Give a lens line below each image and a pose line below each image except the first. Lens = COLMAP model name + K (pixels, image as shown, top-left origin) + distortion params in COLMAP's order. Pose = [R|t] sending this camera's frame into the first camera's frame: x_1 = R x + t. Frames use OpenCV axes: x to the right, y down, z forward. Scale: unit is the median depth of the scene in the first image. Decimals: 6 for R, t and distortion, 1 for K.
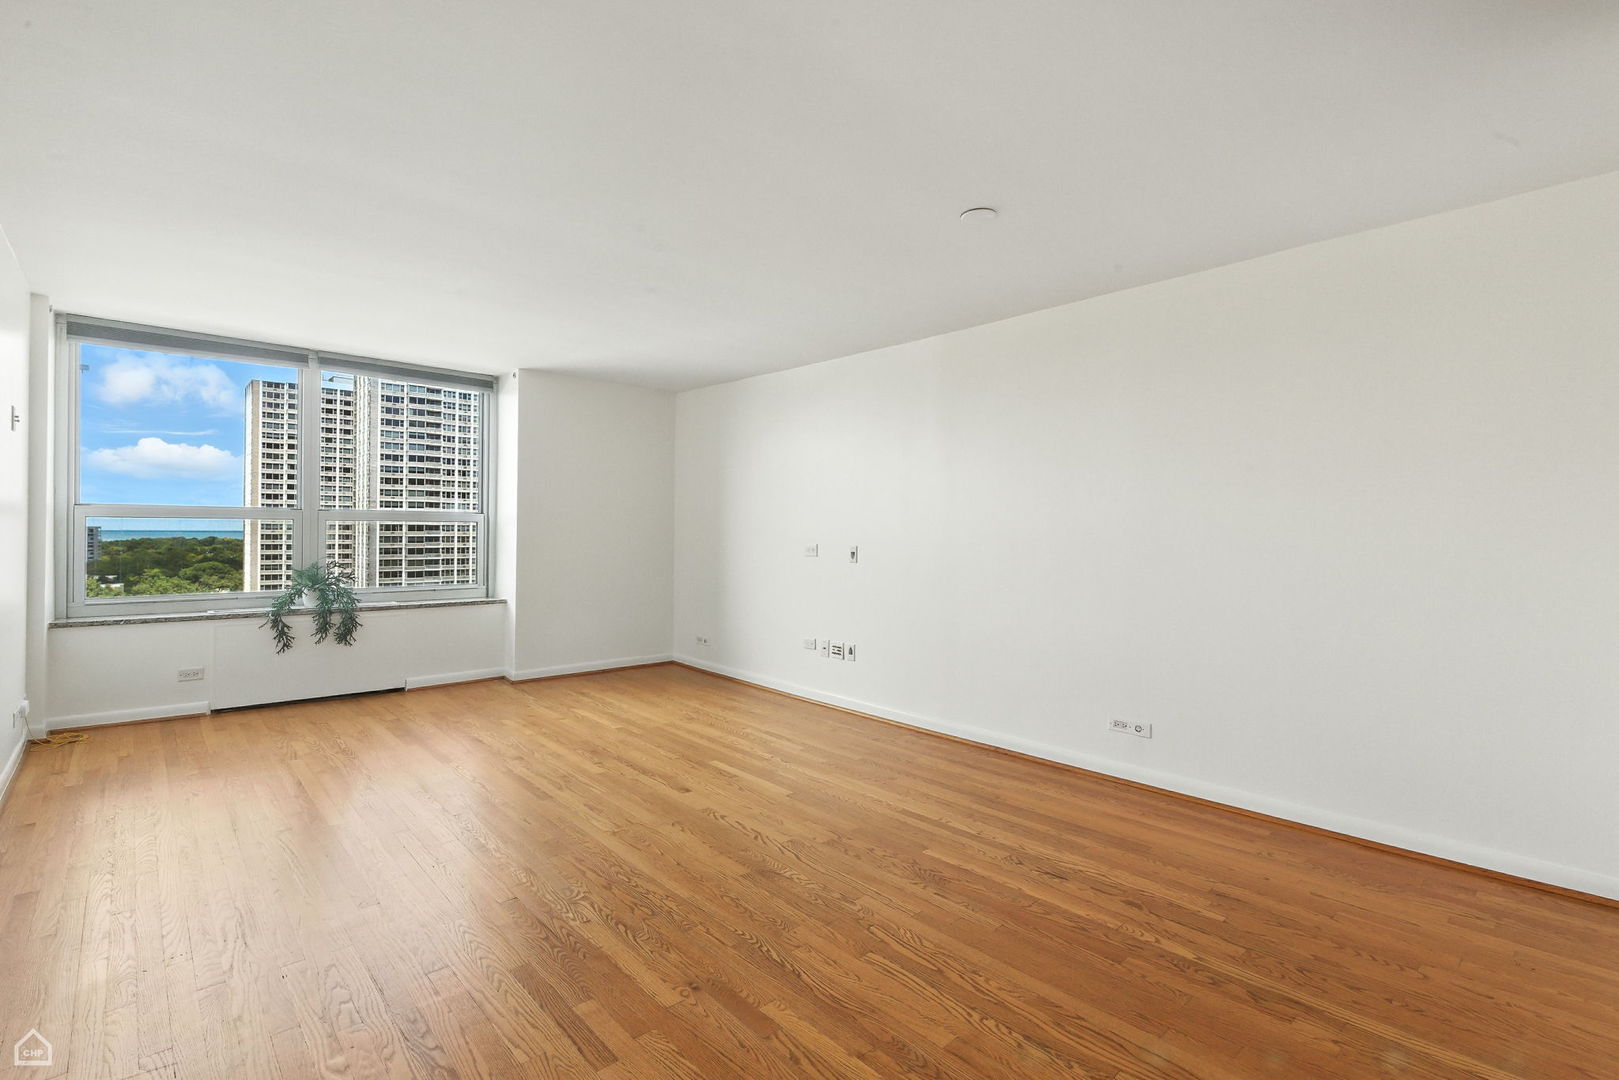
lens RADIAL K [[748.2, 0, 809.6], [0, 748.2, 529.1], [0, 0, 1]] dist [0.001835, 0.000213]
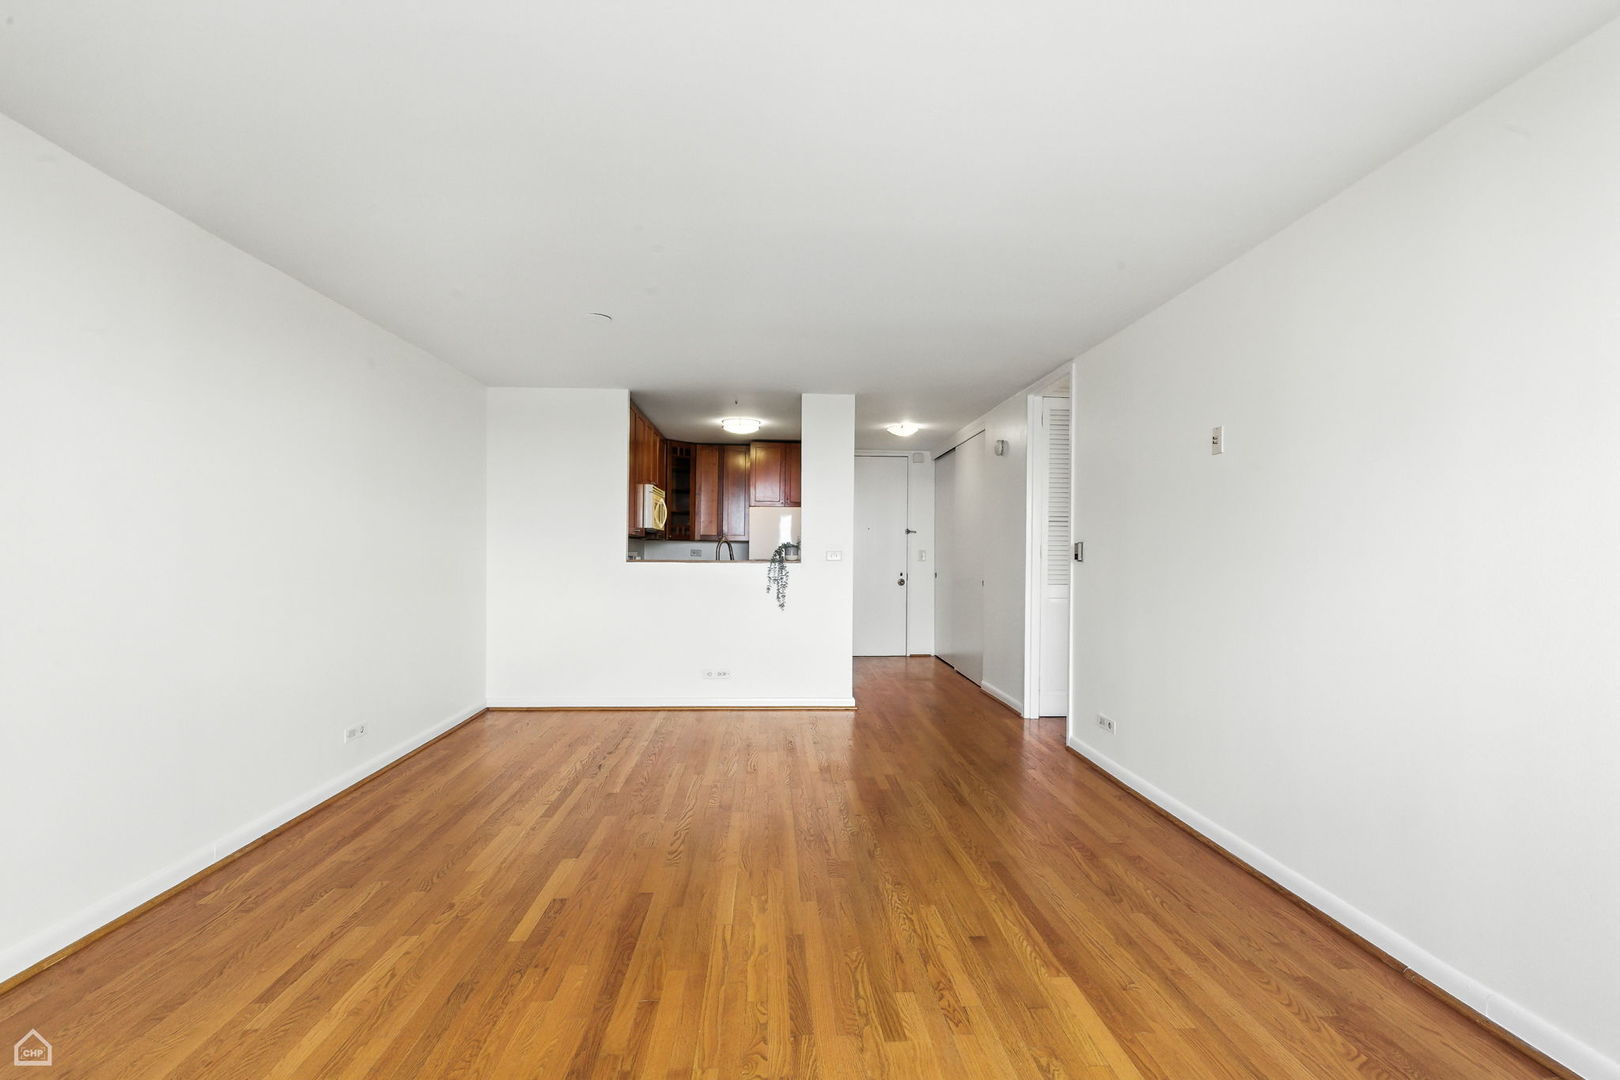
lens RADIAL K [[740.4, 0, 816.6], [0, 740.4, 553.0], [0, 0, 1]] dist [0.000456, -0.000144]
pose [[-0.778234, -0.018650, 0.627698, -0.615113], [-0.017451, 0.999815, 0.008069, -0.008790], [-0.627732, -0.004675, -0.778415, 1.176546]]
